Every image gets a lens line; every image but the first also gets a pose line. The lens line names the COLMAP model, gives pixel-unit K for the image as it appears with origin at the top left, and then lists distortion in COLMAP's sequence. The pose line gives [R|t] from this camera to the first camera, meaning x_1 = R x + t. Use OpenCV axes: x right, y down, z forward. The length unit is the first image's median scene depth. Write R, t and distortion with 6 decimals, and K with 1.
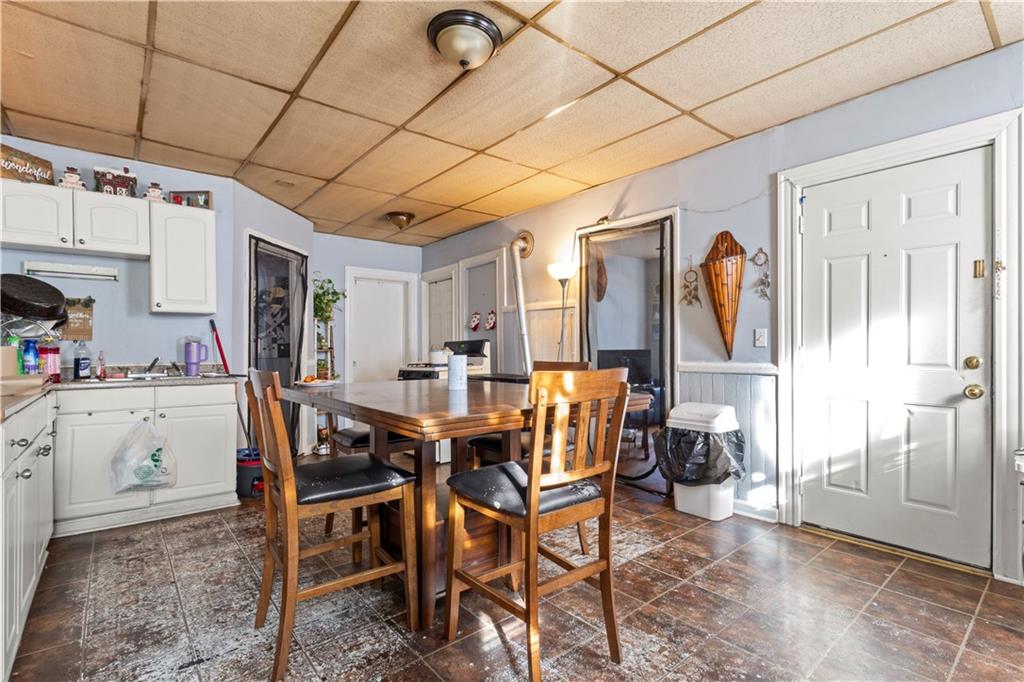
lens RADIAL K [[474.8, 0, 512.5], [0, 474.8, 346.2], [0, 0, 1]] dist [0.015386, 0.000537]
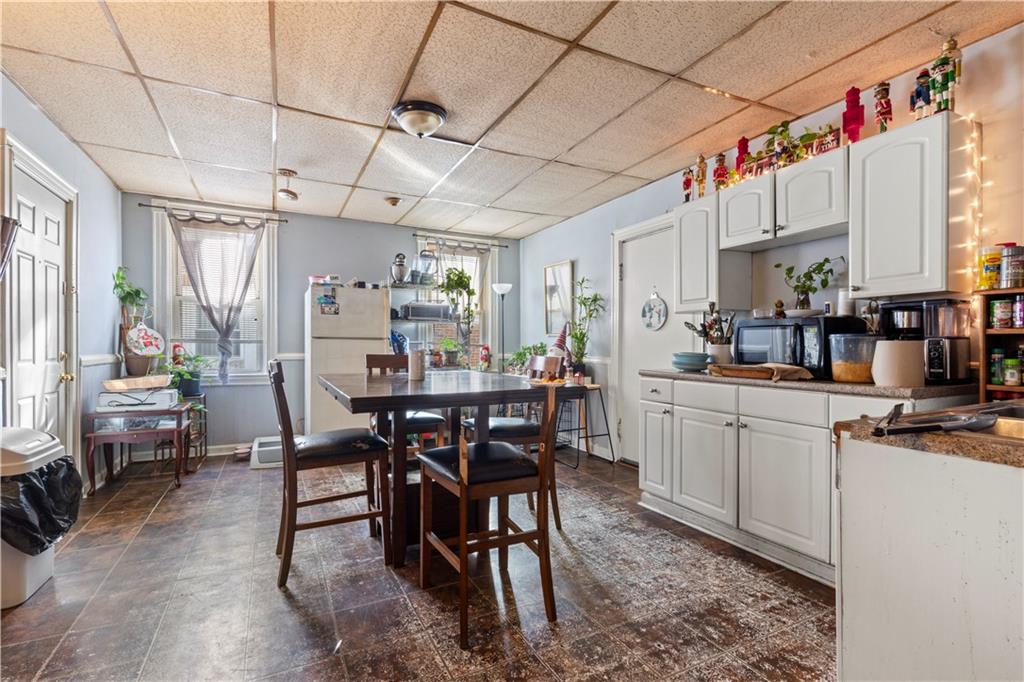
lens RADIAL K [[474.8, 0, 512.1], [0, 474.8, 343.2], [0, 0, 1]] dist [0.015386, 0.000537]
pose [[-0.975284, 0.005331, 0.220889, -0.655441], [0.005125, 0.999986, -0.001502, 0.003607], [-0.220894, -0.000333, -0.975298, 2.271699]]
